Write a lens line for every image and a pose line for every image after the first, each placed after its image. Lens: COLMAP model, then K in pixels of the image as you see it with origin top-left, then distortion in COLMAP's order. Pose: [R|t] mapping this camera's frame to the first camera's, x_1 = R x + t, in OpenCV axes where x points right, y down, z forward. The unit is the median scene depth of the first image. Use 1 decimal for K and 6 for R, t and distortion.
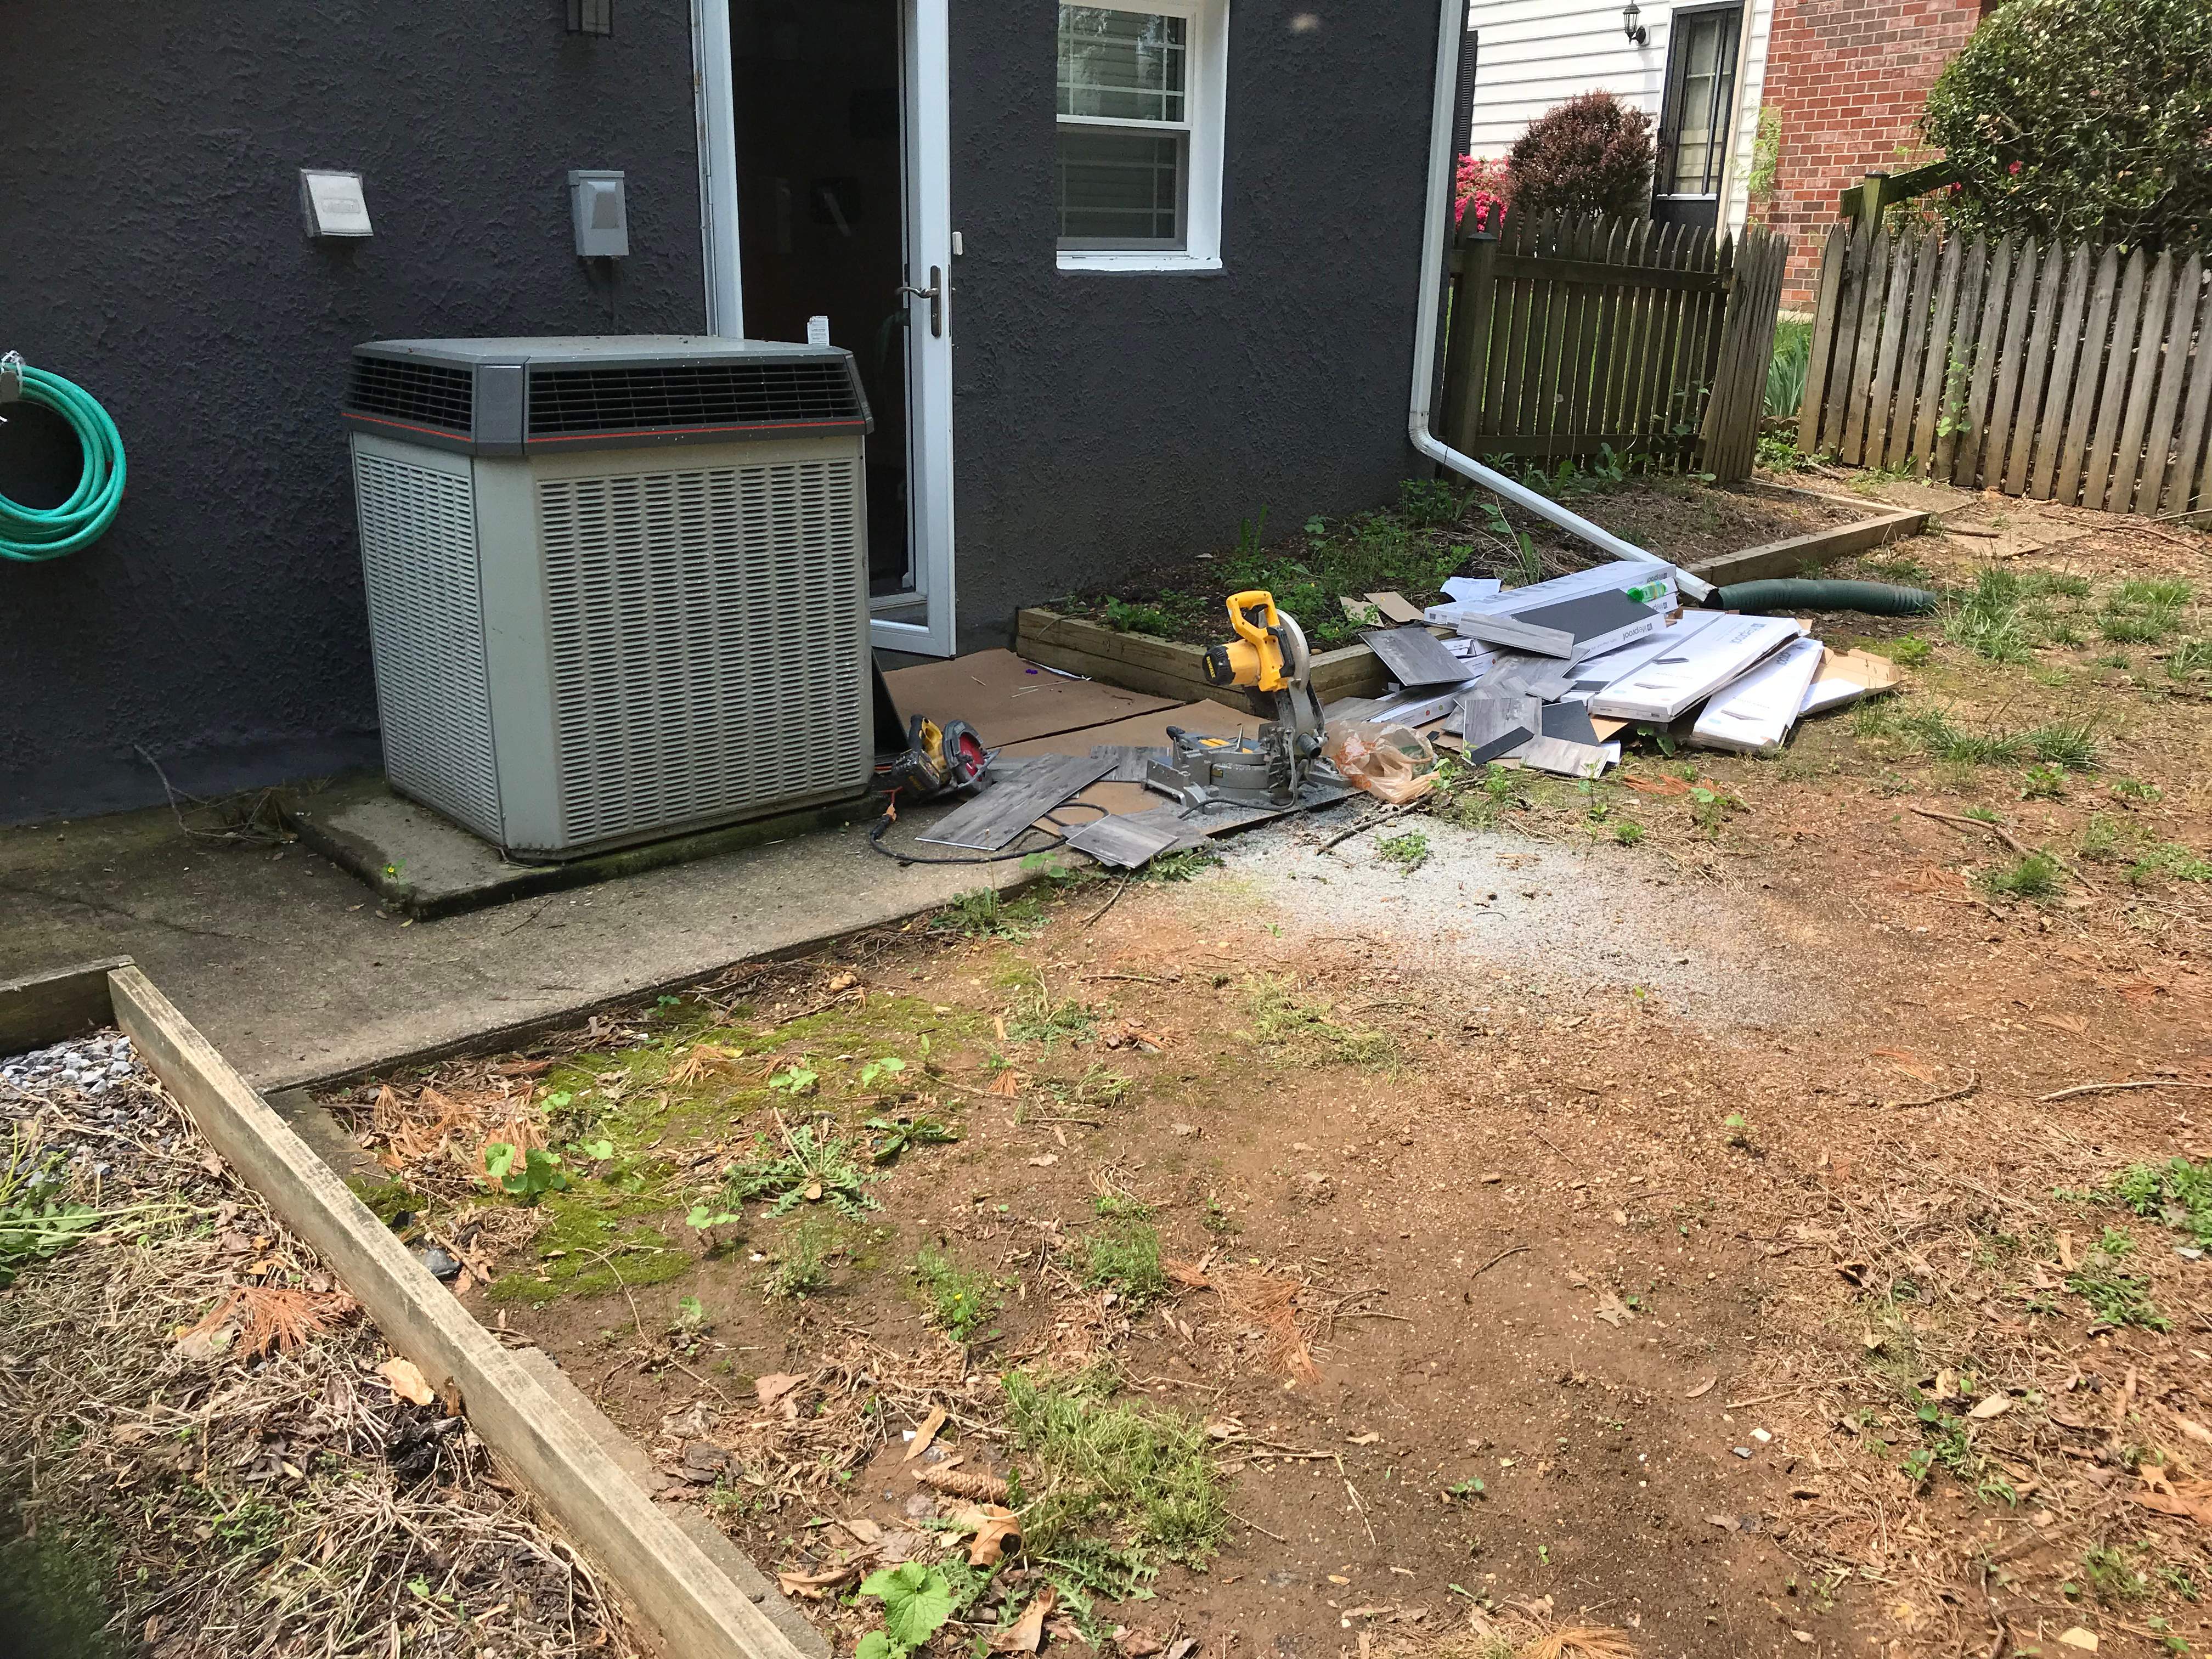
lens RADIAL K [[1834.7, 0, 1079.8], [0, 1834.7, 837.7], [0, 0, 1]] dist [0.038965, -0.056311]
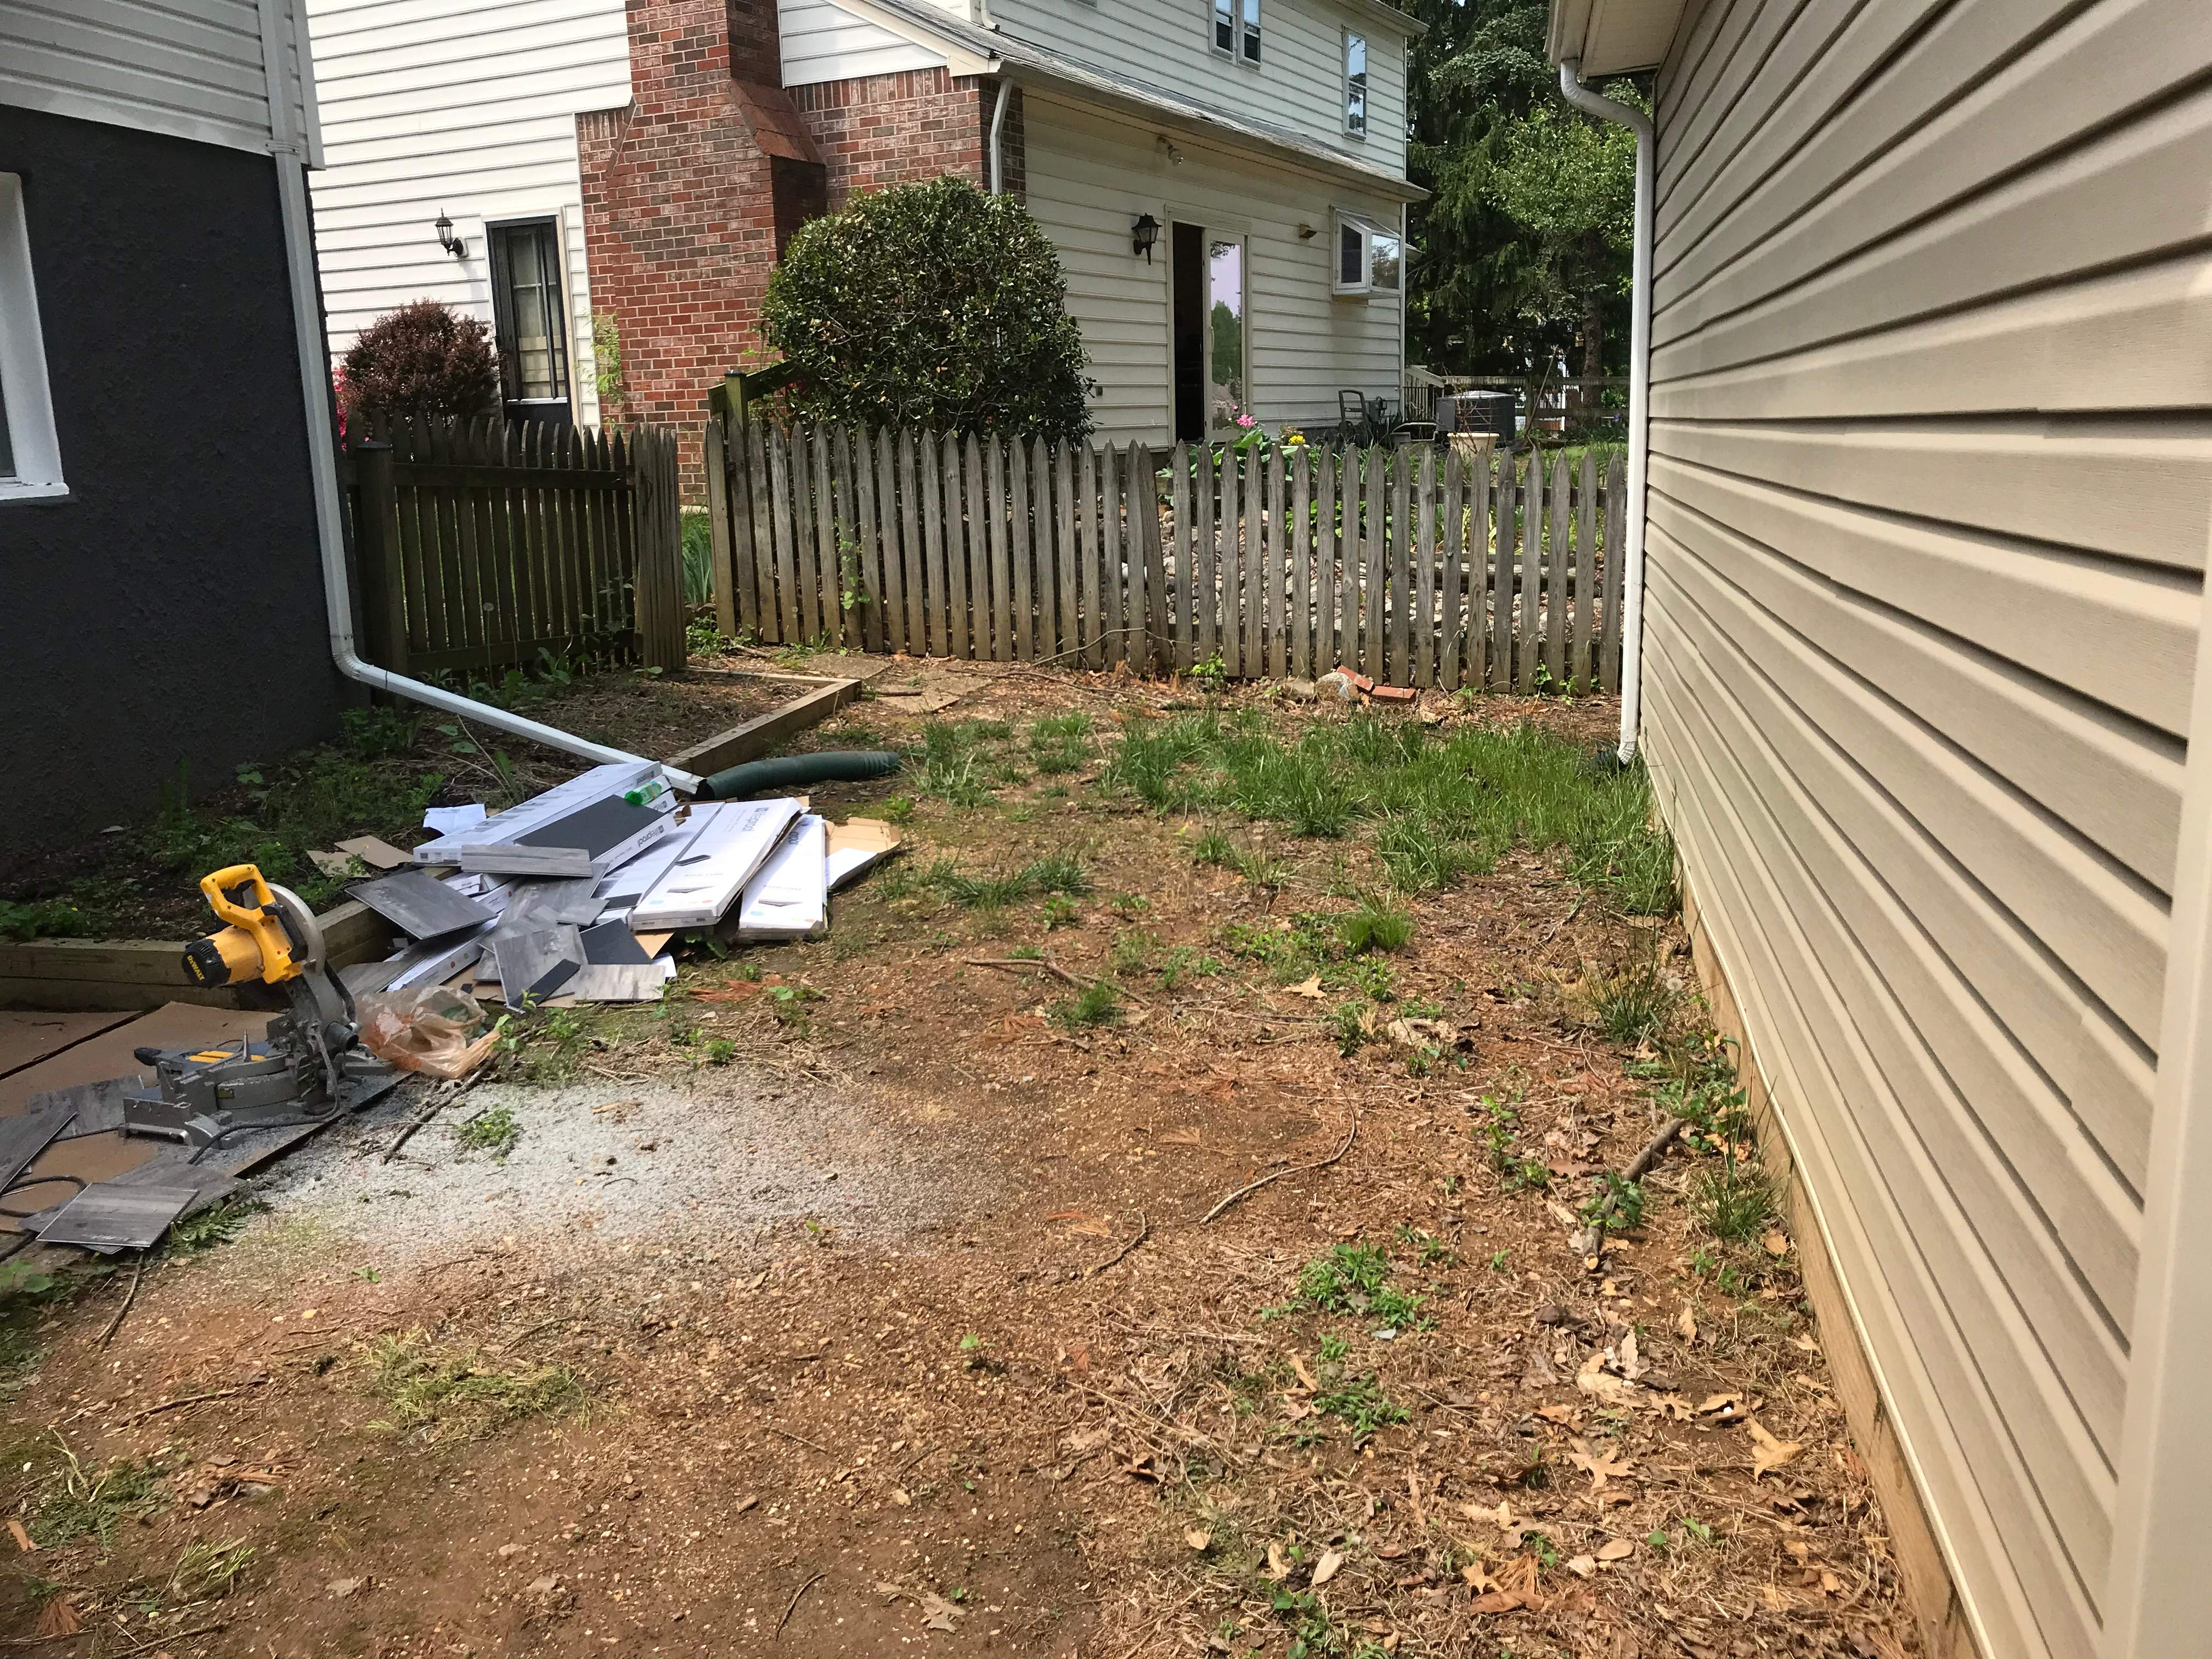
lens RADIAL K [[1815.2, 0, 1142.4], [0, 1815.2, 860.4], [0, 0, 1]] dist [0.004735, 0.011189]
pose [[0.807018, -0.172513, 0.564767, -0.027307], [0.221689, 0.974933, -0.018978, -0.025214], [-0.547336, 0.140518, 0.825032, 0.082571]]
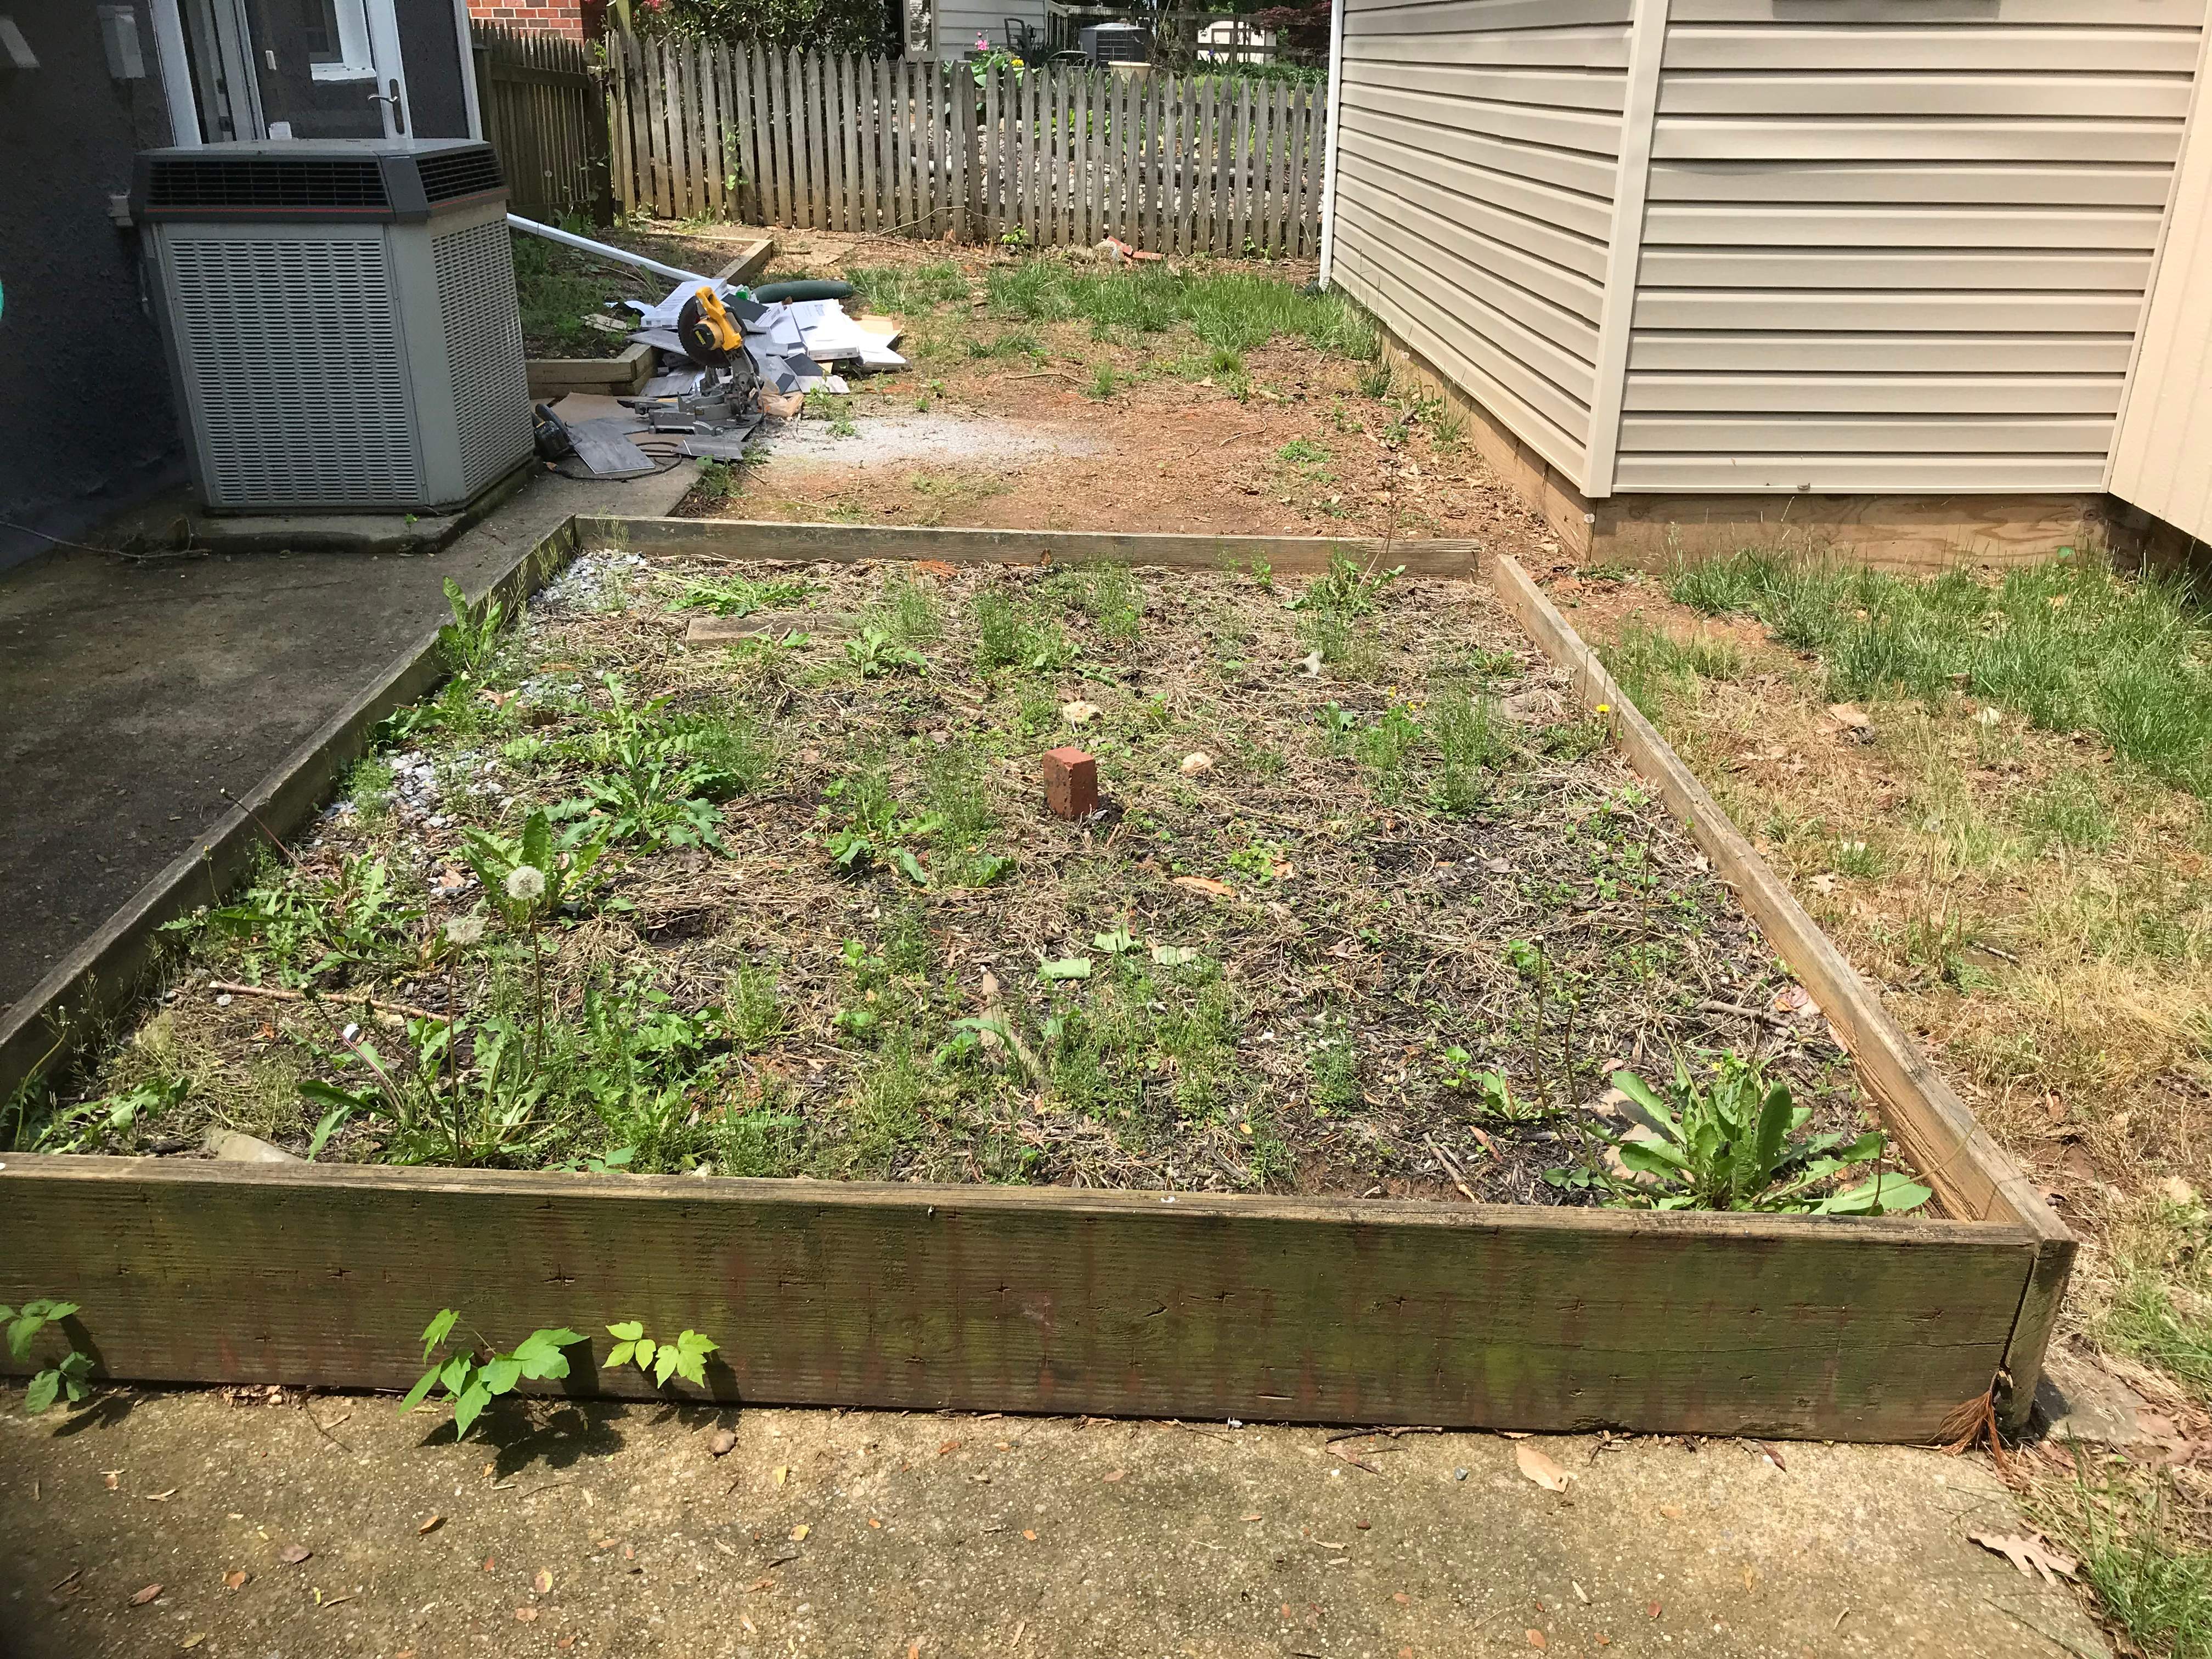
lens RADIAL K [[1808.2, 0, 1098.9], [0, 1808.2, 816.5], [0, 0, 1]] dist [0.021577, -0.006339]
pose [[0.661852, -0.305630, 0.684501, -0.688928], [0.240169, 0.951434, 0.192593, 0.060538], [-0.710120, 0.036928, 0.703112, -0.243085]]
